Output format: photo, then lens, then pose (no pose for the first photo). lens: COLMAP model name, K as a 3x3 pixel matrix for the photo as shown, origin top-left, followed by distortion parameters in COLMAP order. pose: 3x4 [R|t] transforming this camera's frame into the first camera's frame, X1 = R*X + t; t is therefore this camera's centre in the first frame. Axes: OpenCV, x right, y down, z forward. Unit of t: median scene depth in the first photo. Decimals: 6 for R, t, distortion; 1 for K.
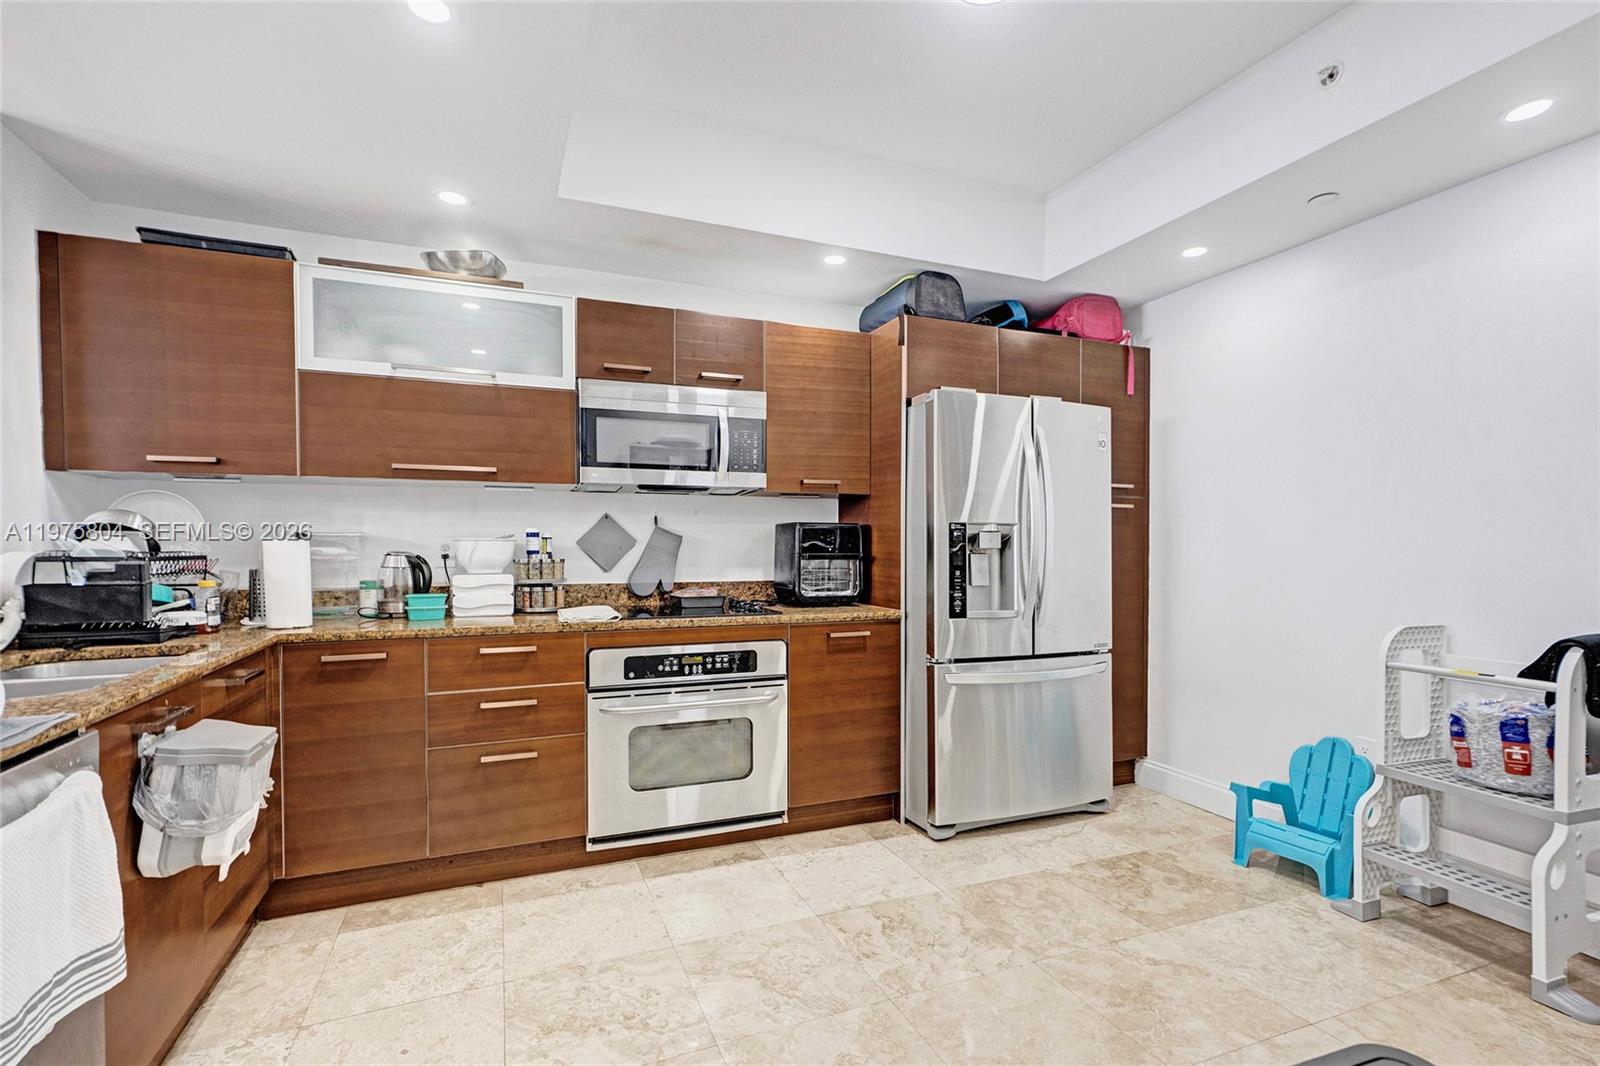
lens RADIAL K [[734.4, 0, 808.1], [0, 734.4, 555.9], [0, 0, 1]] dist [0.007794, 0.002742]
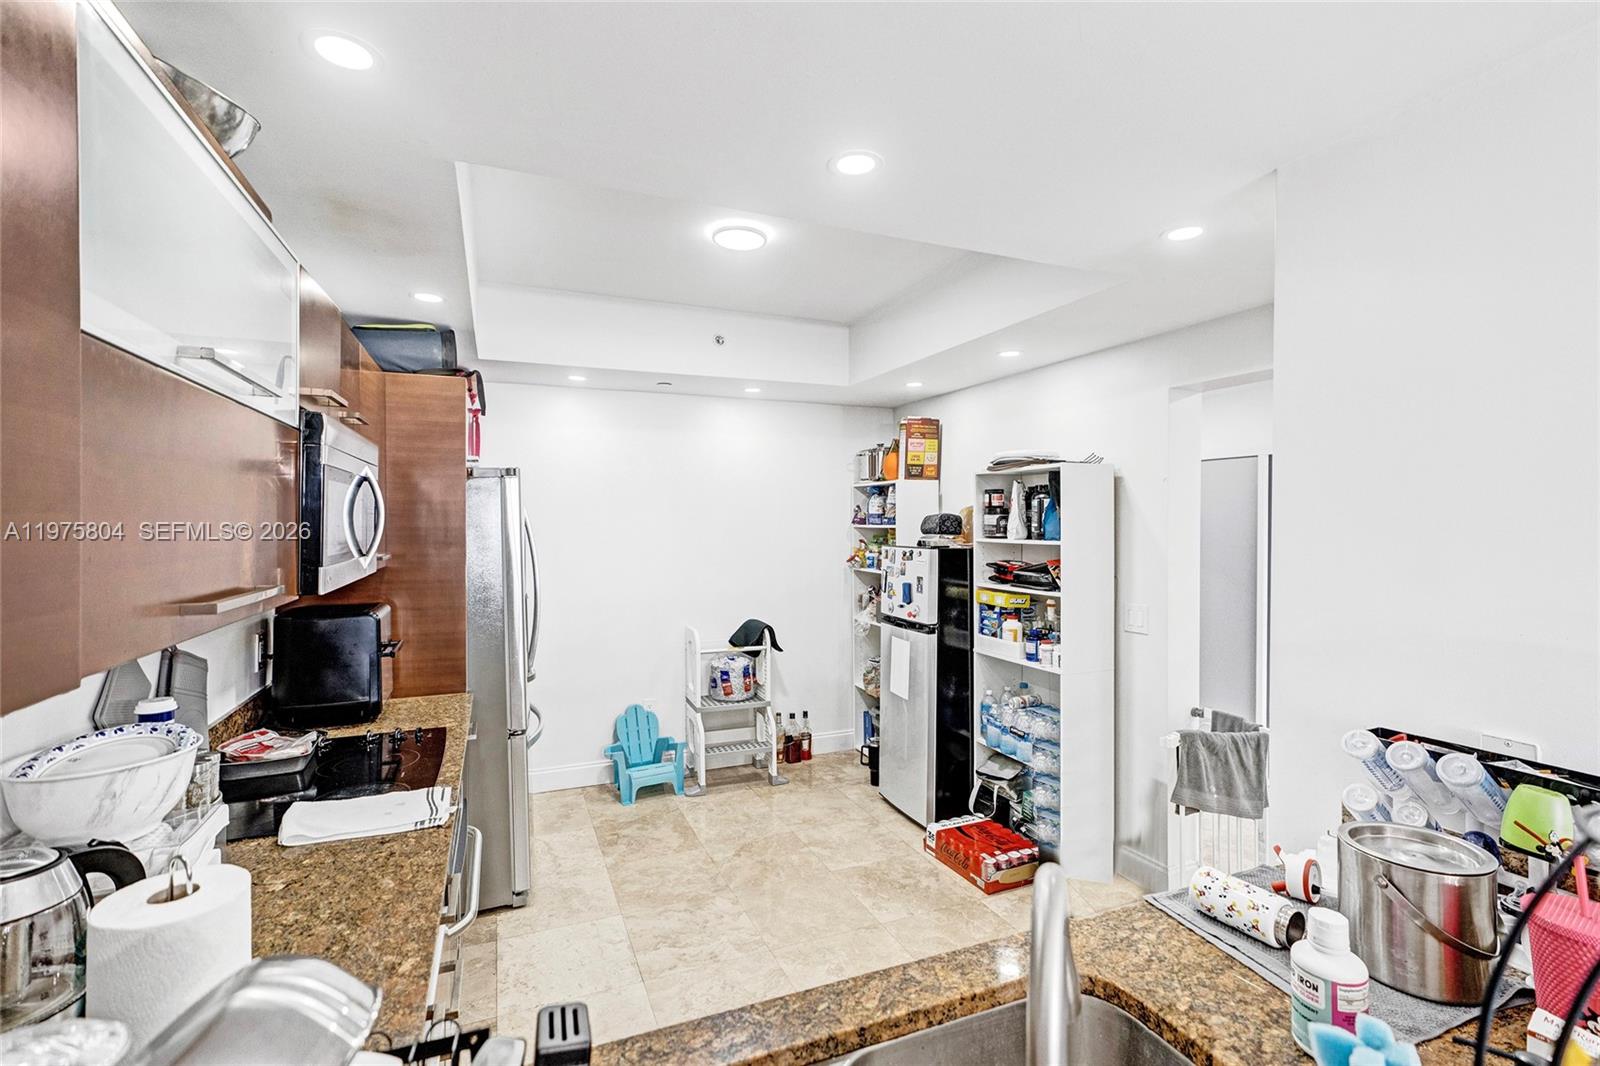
lens RADIAL K [[734.4, 0, 802.3], [0, 734.4, 526.4], [0, 0, 1]] dist [0.007794, 0.002742]
pose [[-0.003603, -0.012171, 0.999919, -0.876848], [0.013163, 0.999839, 0.012217, -0.155242], [-0.999907, 0.013206, -0.003442, 0.628395]]
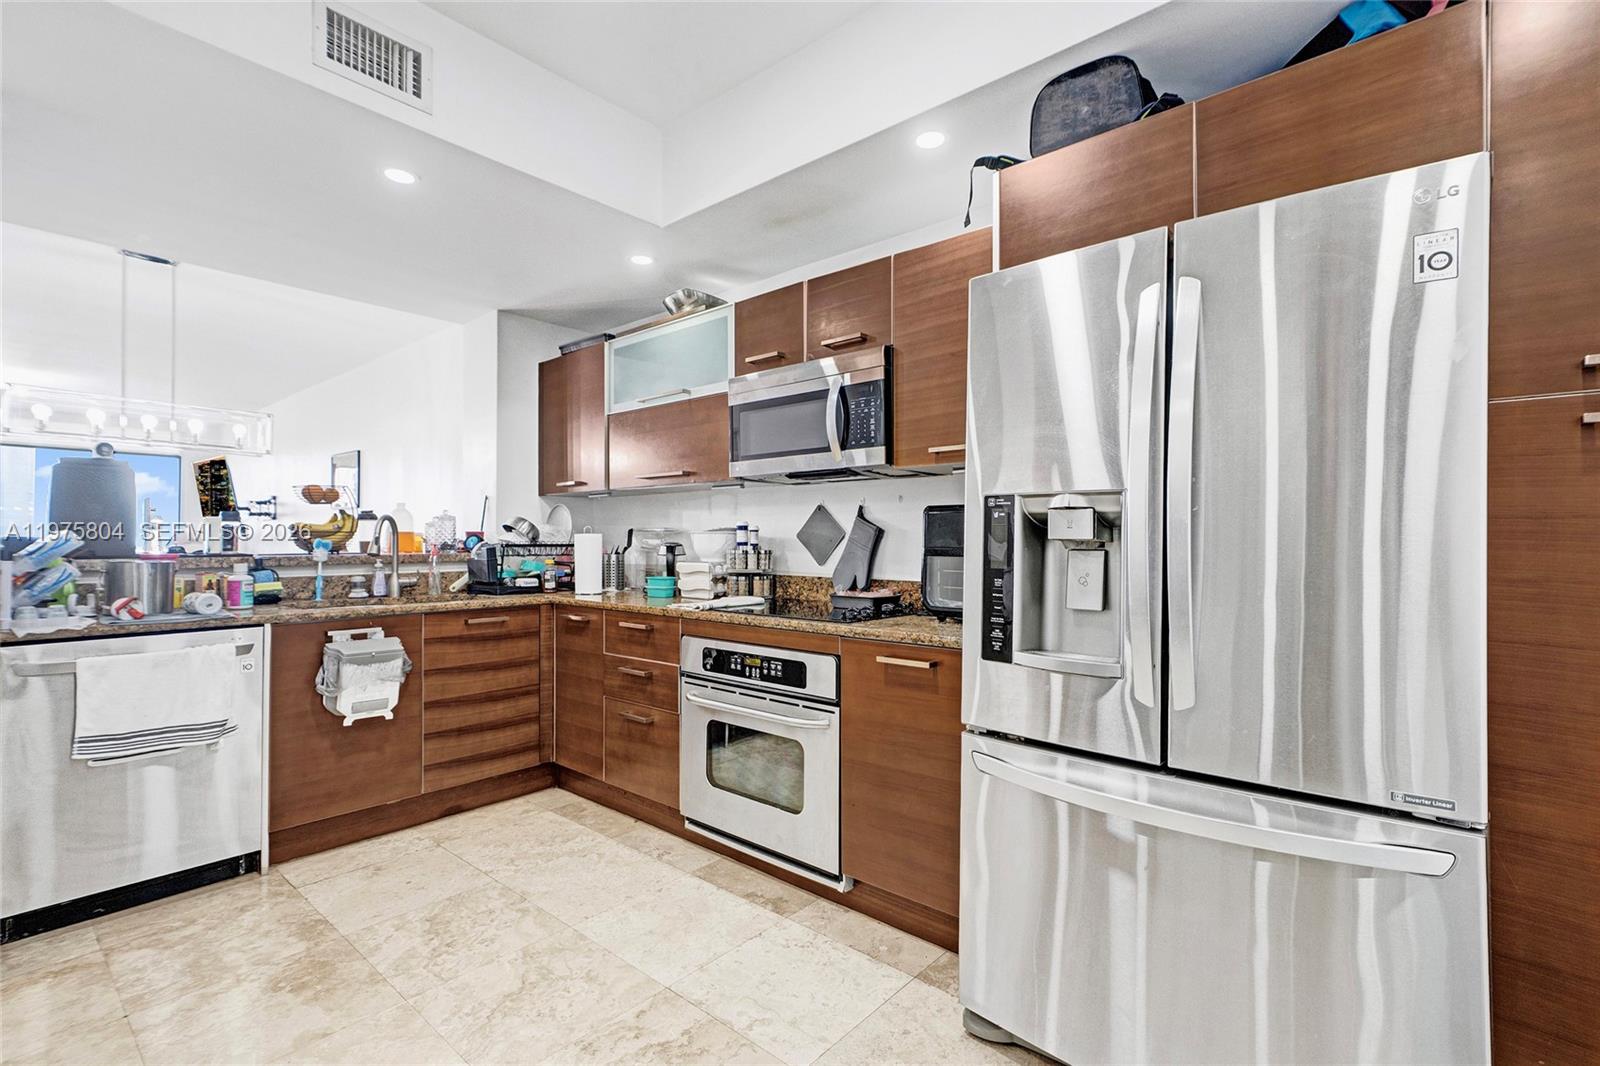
lens RADIAL K [[734.4, 0, 796.5], [0, 734.4, 534.7], [0, 0, 1]] dist [0.007794, 0.002742]
pose [[0.448686, -0.007491, -0.893658, 0.678337], [-0.017313, 0.999704, -0.017072, -0.001963], [0.893522, 0.023131, 0.448424, 0.625885]]
